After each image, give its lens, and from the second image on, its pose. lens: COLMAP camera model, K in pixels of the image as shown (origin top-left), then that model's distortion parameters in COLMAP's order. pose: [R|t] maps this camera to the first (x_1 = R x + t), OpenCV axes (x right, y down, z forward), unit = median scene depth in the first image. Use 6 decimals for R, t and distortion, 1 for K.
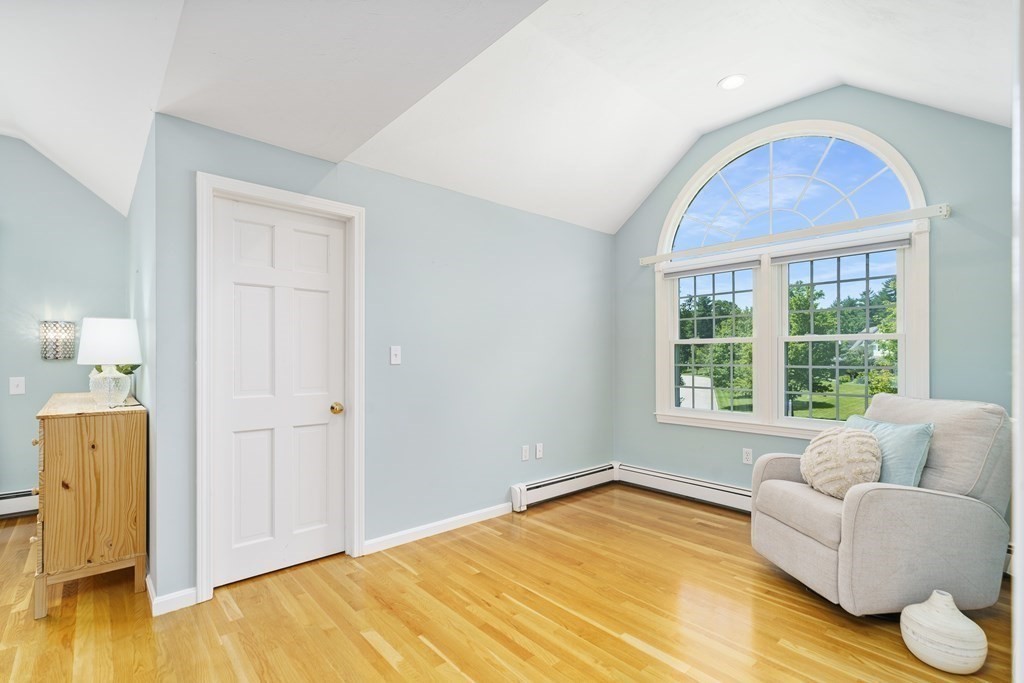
lens RADIAL K [[470.6, 0, 508.8], [0, 470.6, 356.7], [0, 0, 1]] dist [0.002102, 0.000106]
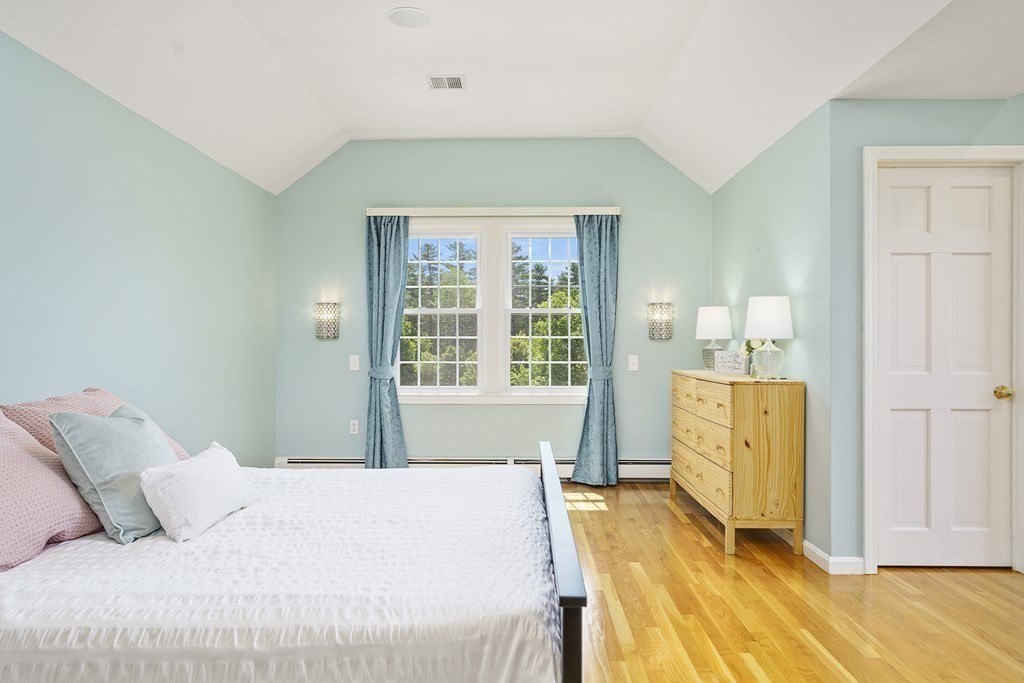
lens RADIAL K [[726.9, 0, 508.9], [0, 726.9, 346.9], [0, 0, 1]] dist [0.001130, -0.000188]
pose [[0.732333, 0.000663, -0.680946, -0.150580], [-0.001065, 0.999999, -0.000171, 0.035573], [0.680946, 0.000851, 0.732333, -0.631587]]
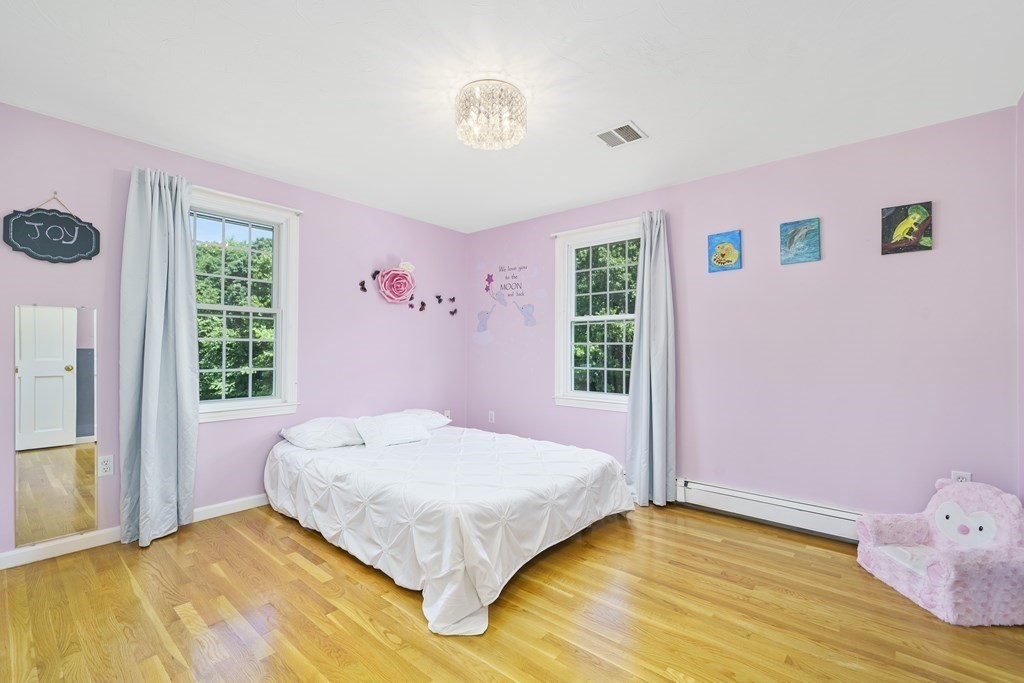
lens RADIAL K [[448.5, 0, 511.9], [0, 448.5, 351.1], [0, 0, 1]] dist [0.000029, 0.000014]
pose [[0.125691, -0.013983, -0.991971, -0.261830], [0.006692, 0.999890, -0.013247, 0.046139], [0.992047, -0.004973, 0.125771, 0.833699]]
